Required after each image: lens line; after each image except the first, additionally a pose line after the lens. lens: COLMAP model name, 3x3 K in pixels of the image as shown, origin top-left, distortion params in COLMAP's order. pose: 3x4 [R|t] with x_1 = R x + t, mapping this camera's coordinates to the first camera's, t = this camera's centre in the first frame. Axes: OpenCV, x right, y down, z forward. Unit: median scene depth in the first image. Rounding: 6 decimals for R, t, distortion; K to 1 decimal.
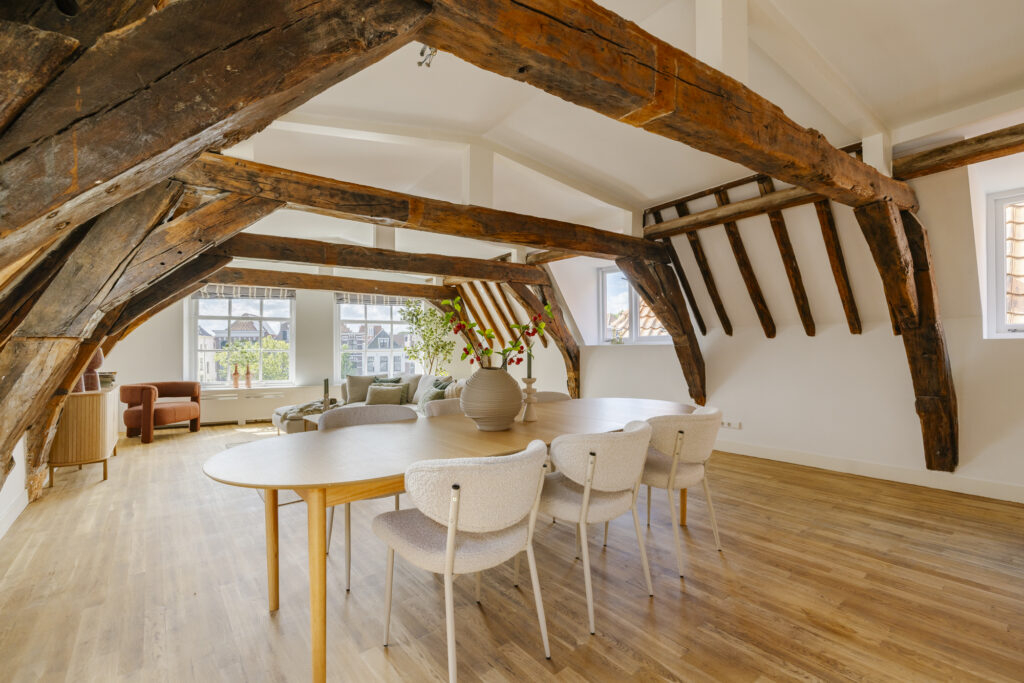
lens RADIAL K [[439.8, 0, 522.4], [0, 439.8, 349.3], [0, 0, 1]] dist [0.001554, -0.000043]
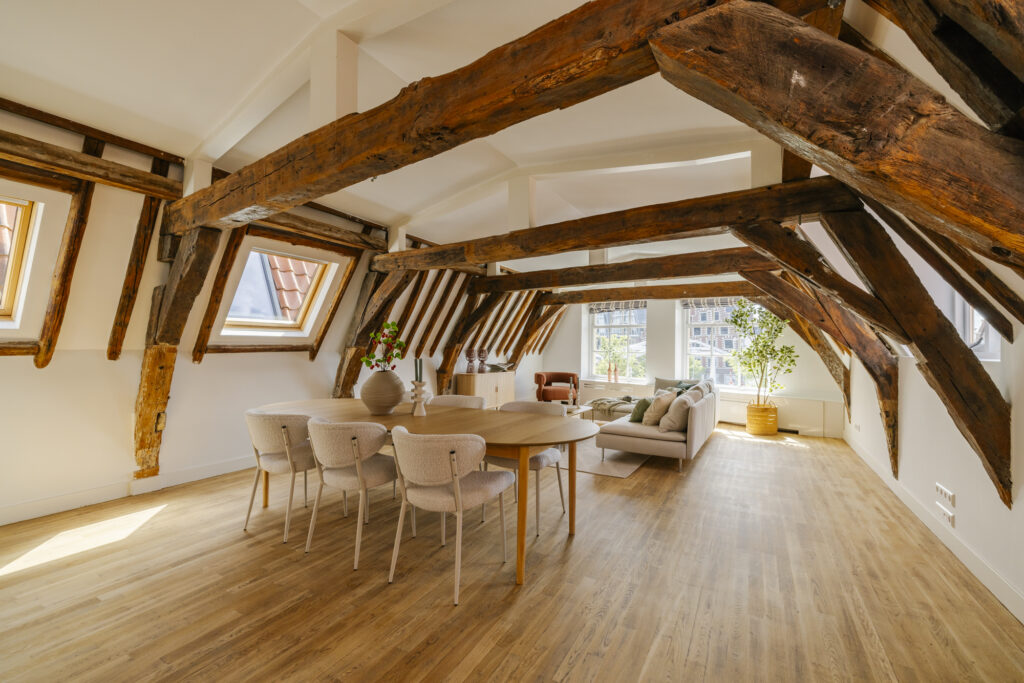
lens RADIAL K [[439.8, 0, 510.8], [0, 439.8, 339.9], [0, 0, 1]] dist [0.001554, -0.000043]
pose [[0.354497, -0.003843, -0.935049, 0.504802], [-0.015232, 0.999835, -0.009884, -0.017410], [0.934933, 0.017746, 0.354380, 0.312757]]
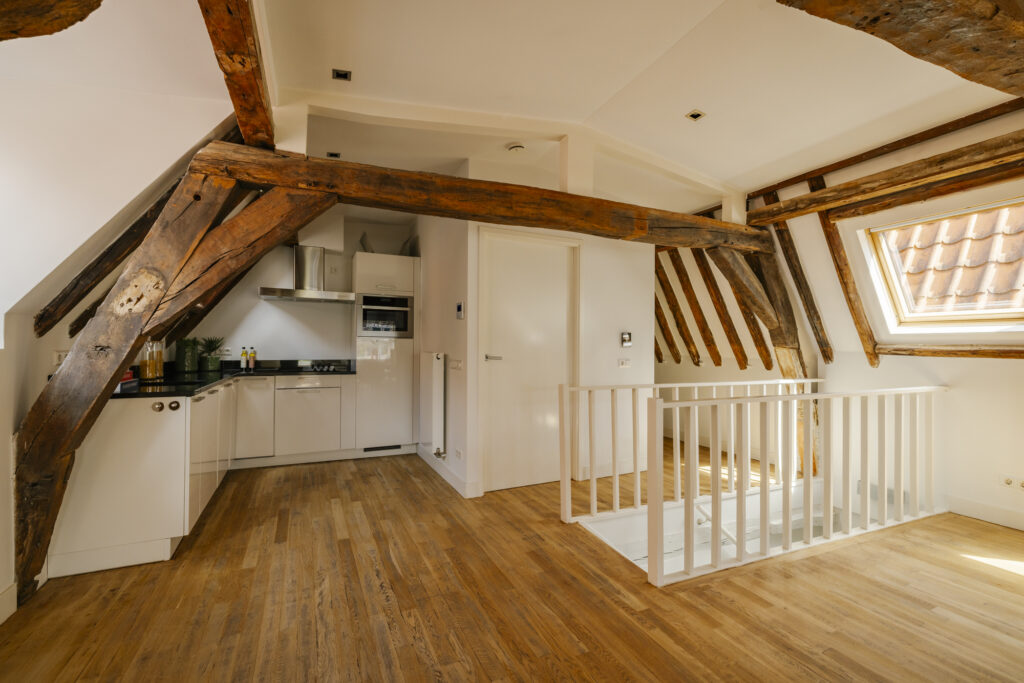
lens RADIAL K [[439.8, 0, 515.3], [0, 439.8, 343.3], [0, 0, 1]] dist [0.001554, -0.000043]
pose [[-0.967291, 0.004425, 0.253631, 0.290473], [0.003092, 0.999979, -0.005656, -0.012701], [-0.253651, -0.004687, -0.967285, 0.537602]]
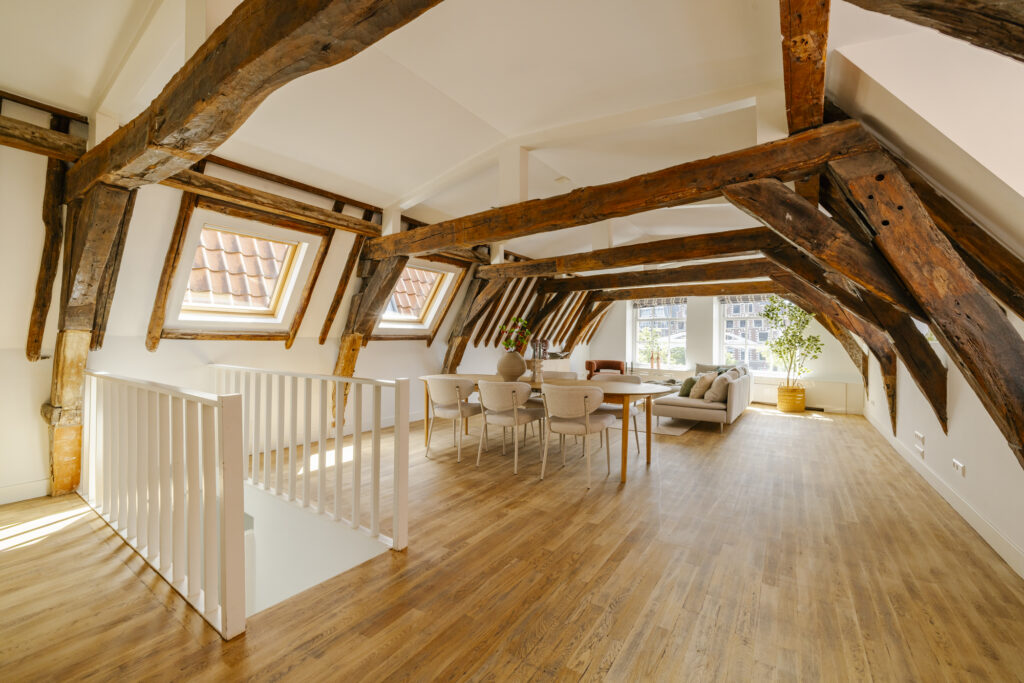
lens RADIAL K [[439.8, 0, 504.1], [0, 439.8, 336.5], [0, 0, 1]] dist [0.001554, -0.000043]
pose [[0.286679, 0.001986, -0.958025, 0.676371], [-0.013507, 0.999907, -0.001969, -0.008017], [0.957931, 0.013504, 0.286679, 0.132595]]
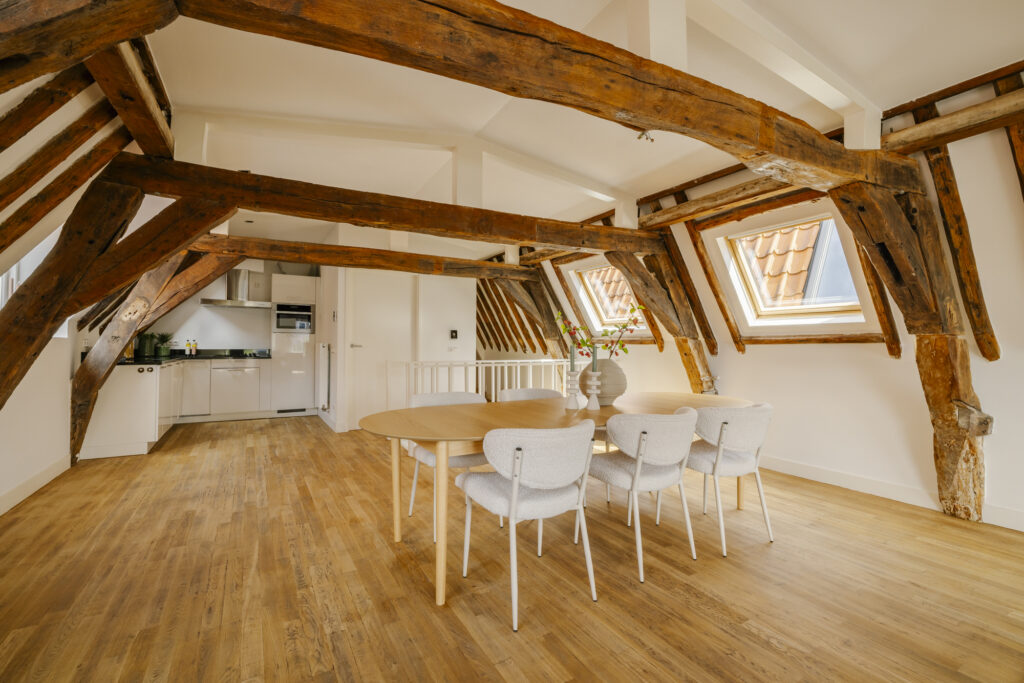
lens RADIAL K [[439.8, 0, 518.6], [0, 439.8, 334.8], [0, 0, 1]] dist [0.001554, -0.000043]
pose [[-0.987925, 0.007280, 0.154760, -0.009133], [0.004582, 0.999831, -0.017784, -0.002041], [-0.154863, -0.016860, -0.987792, 0.840505]]
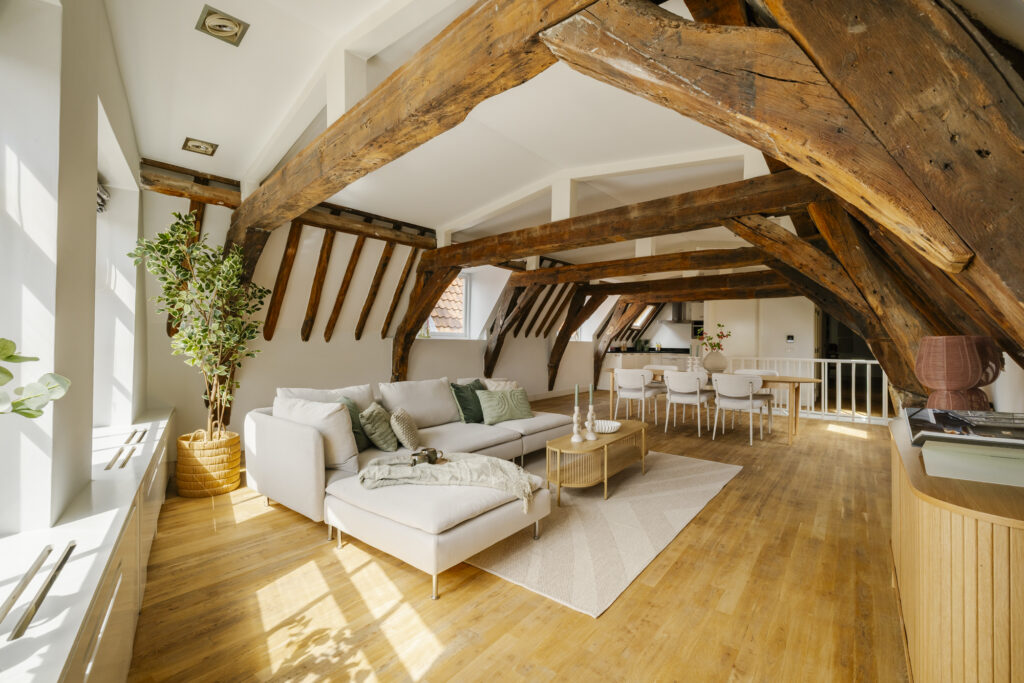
lens RADIAL K [[439.8, 0, 501.5], [0, 439.8, 341.8], [0, 0, 1]] dist [0.001554, -0.000043]
pose [[-0.208310, 0.001674, 0.978061, -0.812669], [-0.008951, 0.999953, -0.003618, -0.002980], [-0.978022, -0.009509, -0.208285, 1.003227]]
